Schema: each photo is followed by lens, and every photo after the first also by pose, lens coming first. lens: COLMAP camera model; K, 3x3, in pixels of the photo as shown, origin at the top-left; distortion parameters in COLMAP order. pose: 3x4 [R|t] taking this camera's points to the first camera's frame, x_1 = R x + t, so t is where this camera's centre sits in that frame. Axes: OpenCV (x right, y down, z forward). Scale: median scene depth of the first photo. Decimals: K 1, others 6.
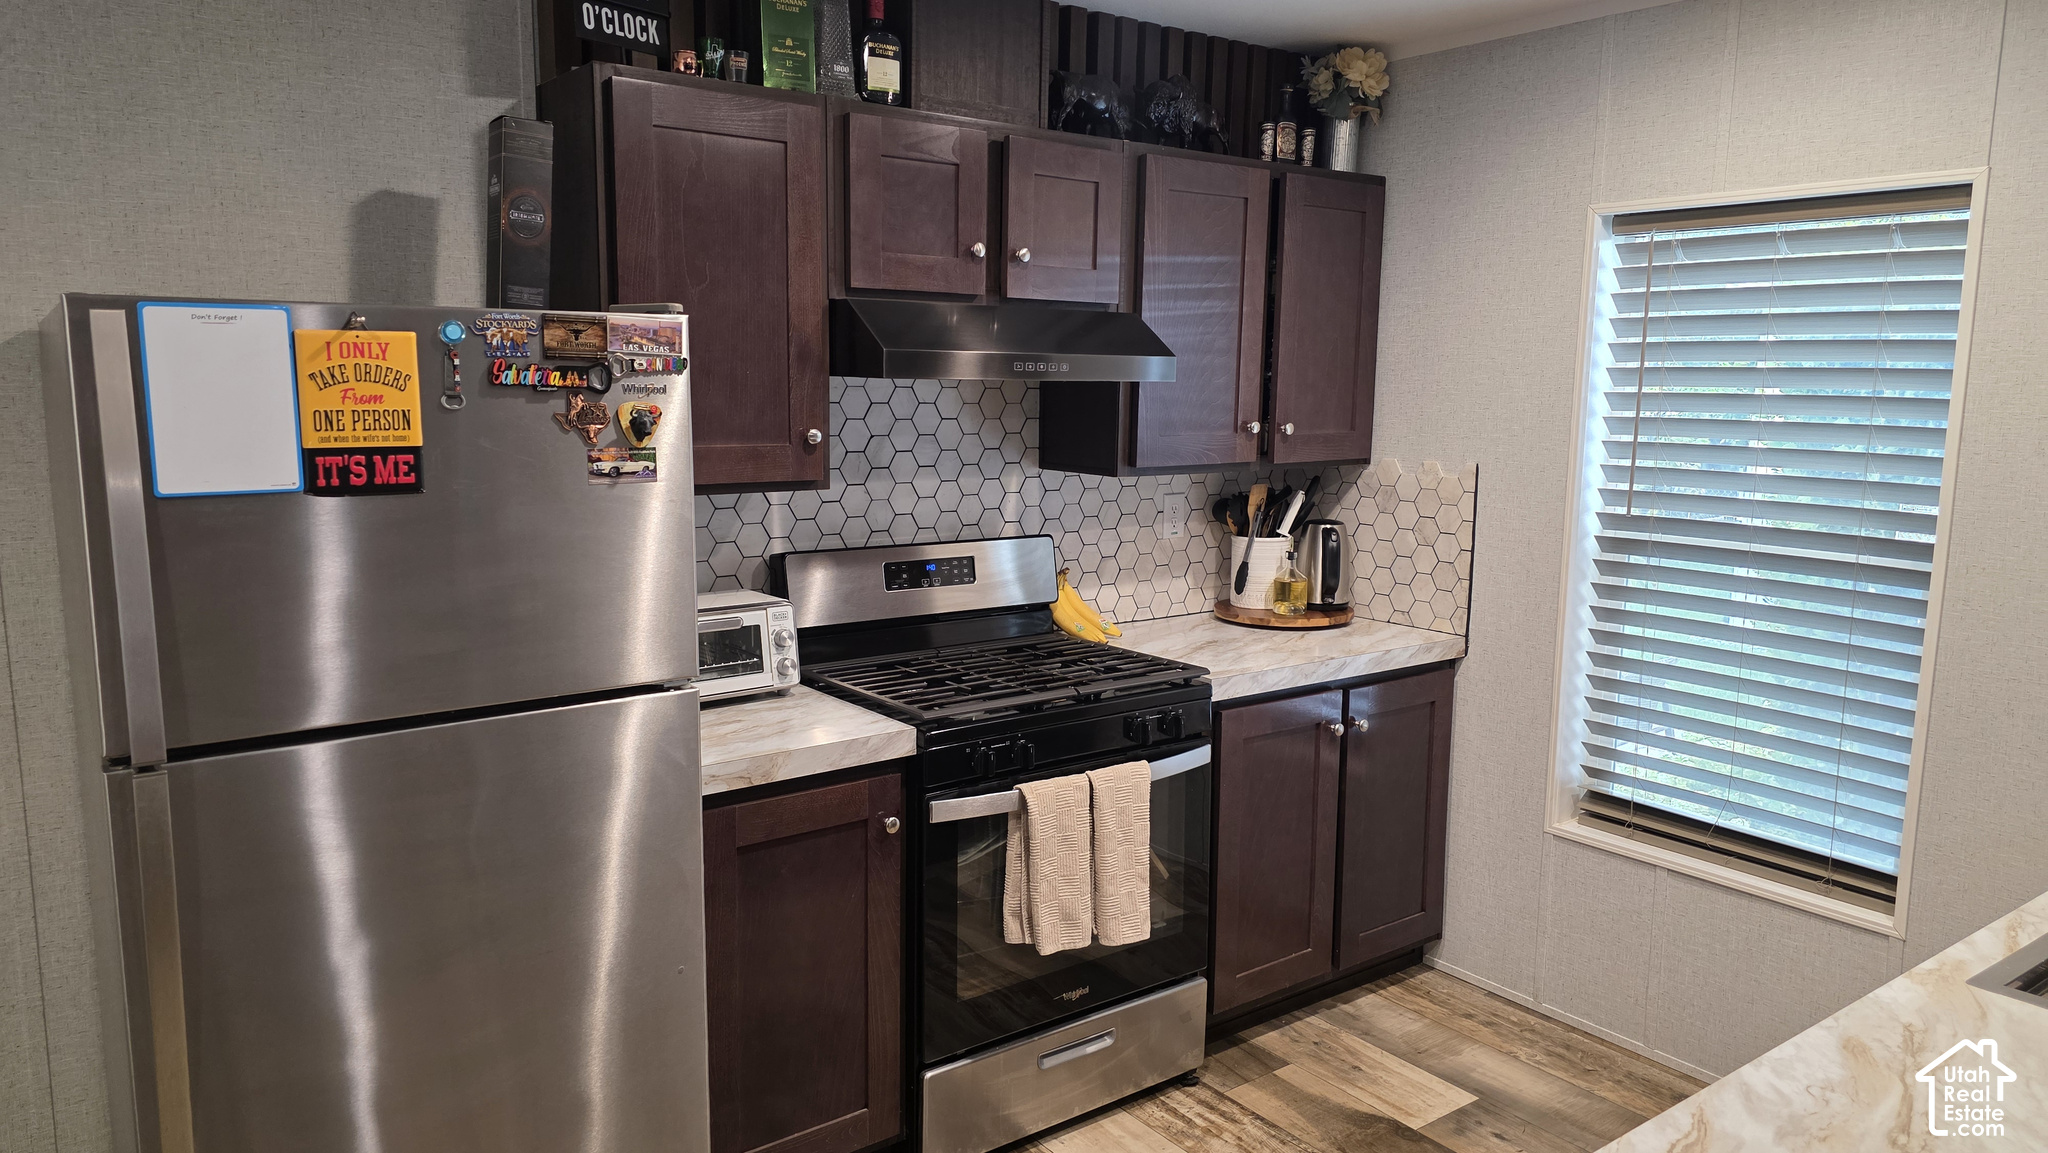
lens RADIAL K [[1370.9, 0, 1000.3], [0, 1370.9, 570.6], [0, 0, 1]] dist [0.084513, -0.083411]
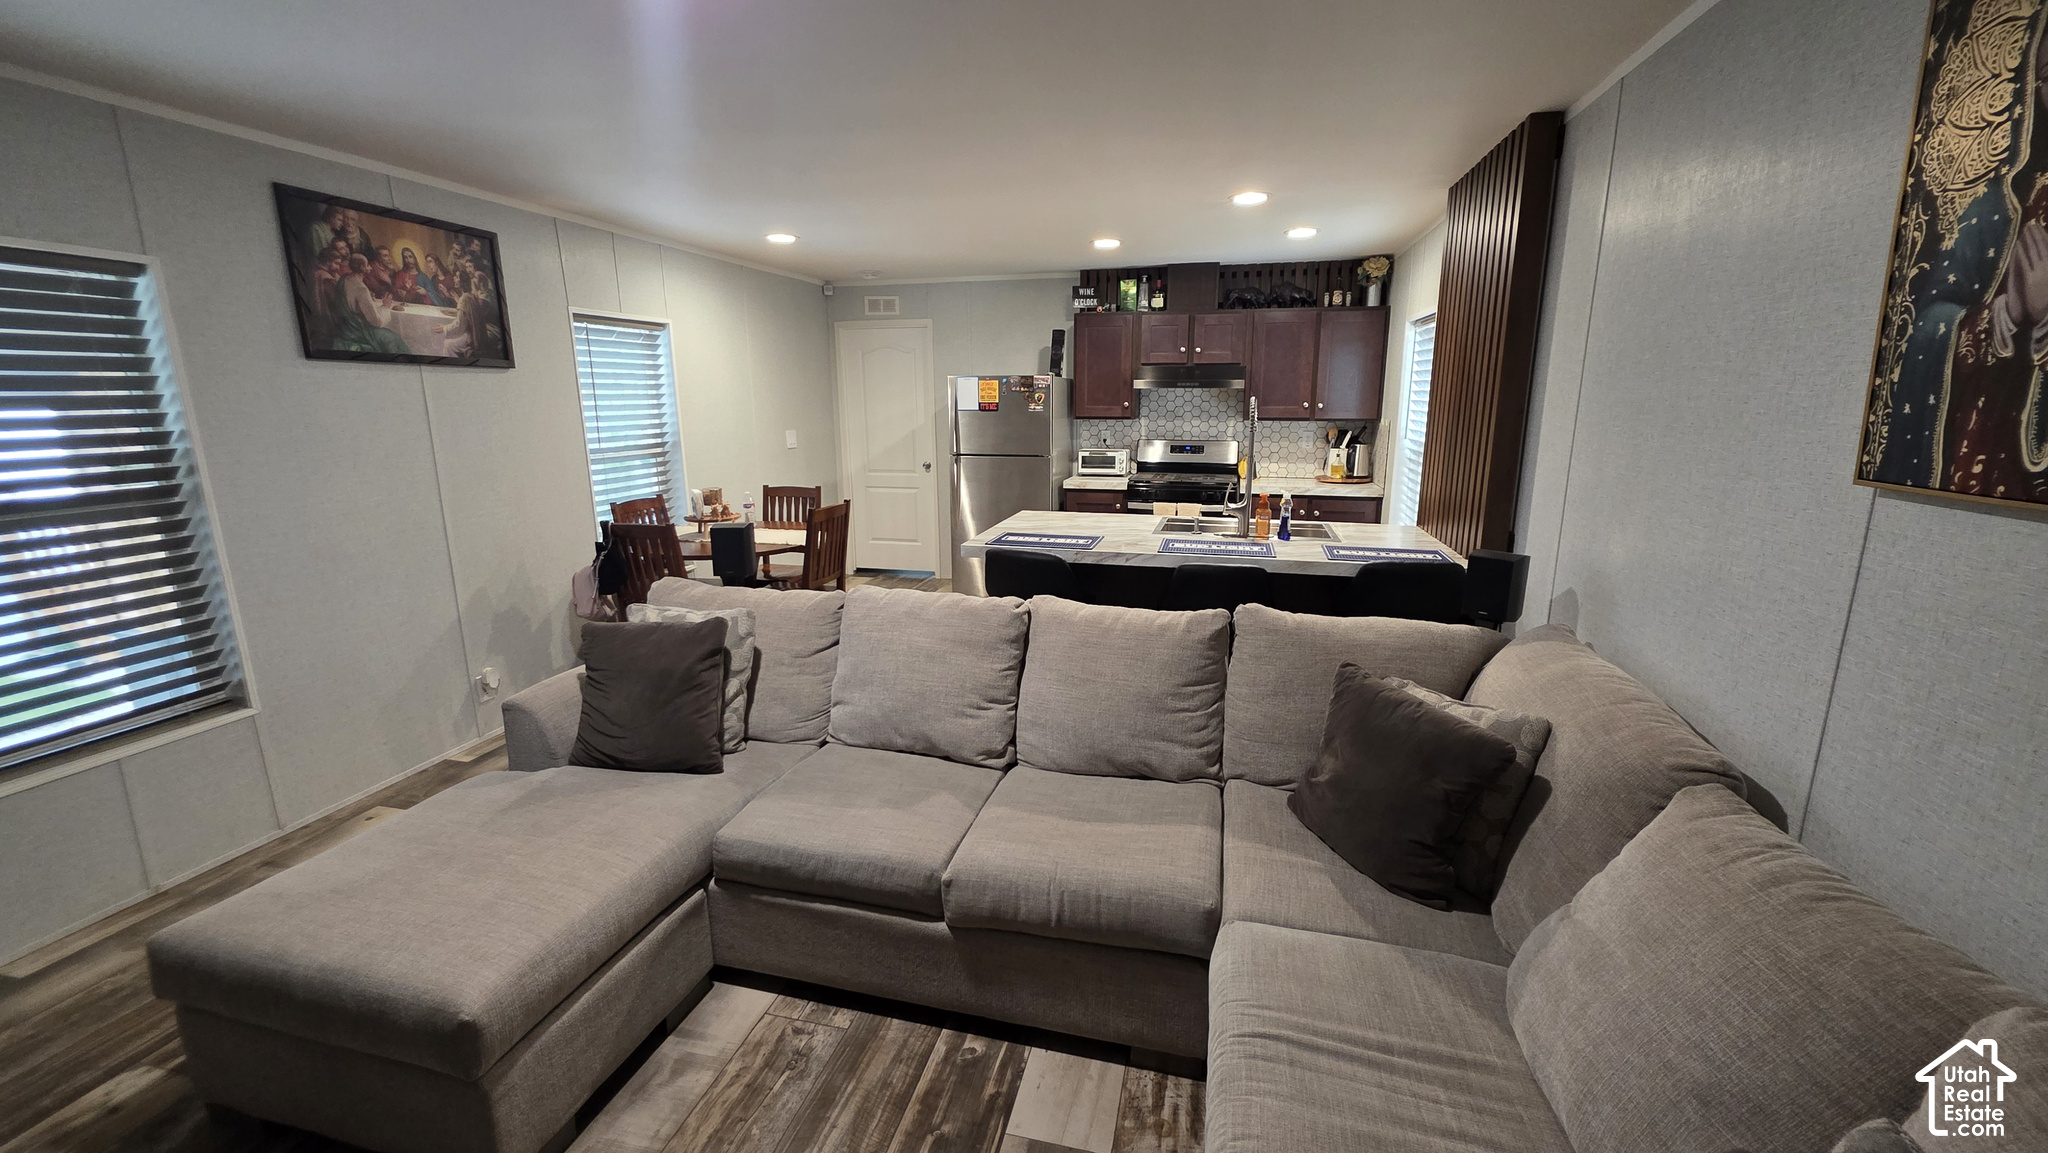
lens RADIAL K [[818.3, 0, 1027.7], [0, 818.3, 569.2], [0, 0, 1]] dist [0.000248, -0.000271]
pose [[0.632434, 0.152975, -0.759359, 1.158722], [-0.101090, 0.988222, 0.114887, 0.092272], [0.767990, 0.004105, 0.640449, -0.497058]]
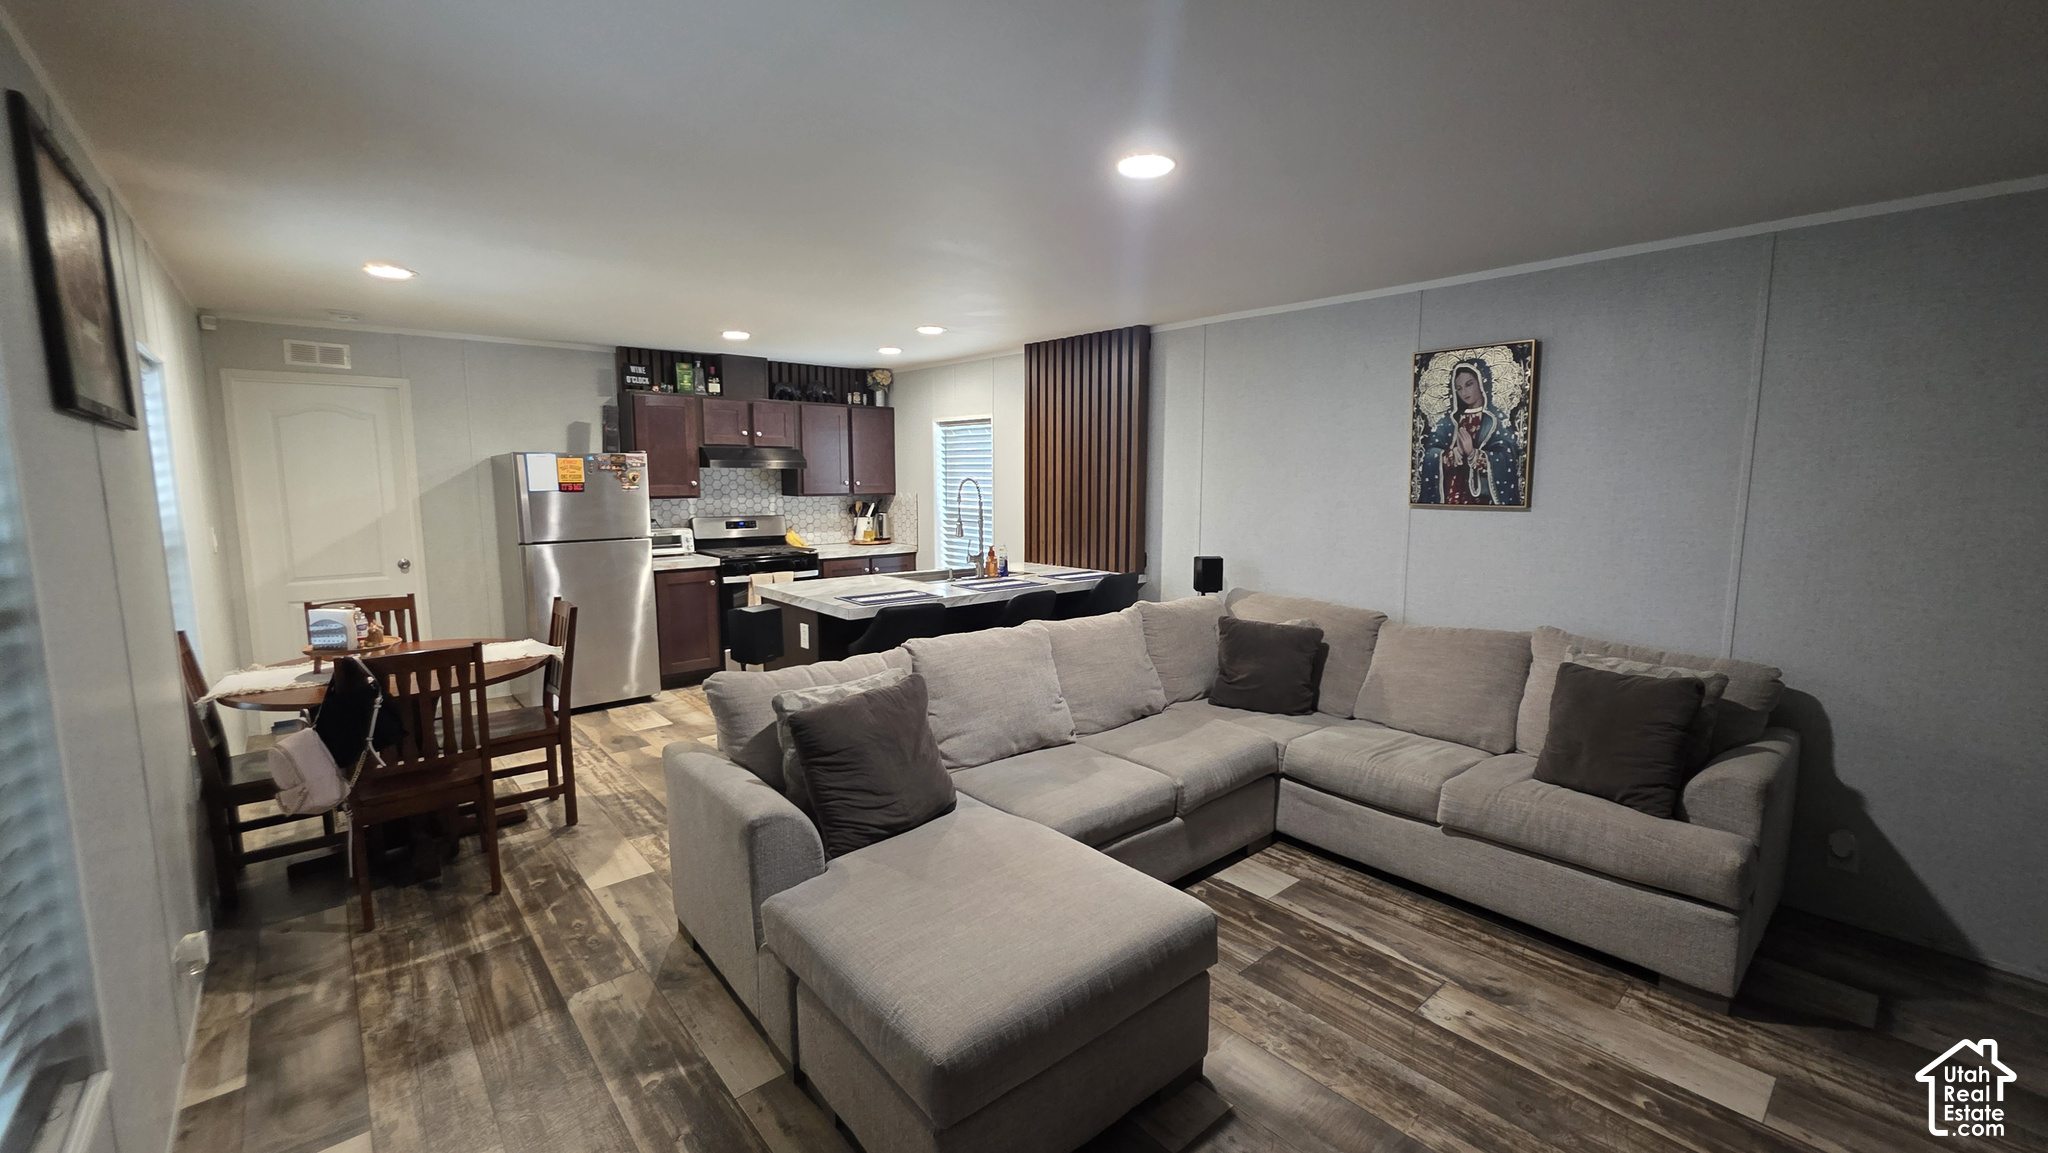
lens RADIAL K [[826.7, 0, 1034.5], [0, 826.7, 569.2], [0, 0, 1]] dist [-0.000685, -0.000389]
pose [[0.996738, -0.016049, 0.079096, 0.489204], [0.017920, 0.999575, -0.023009, 0.164611], [-0.078693, 0.024351, 0.996601, -1.060542]]
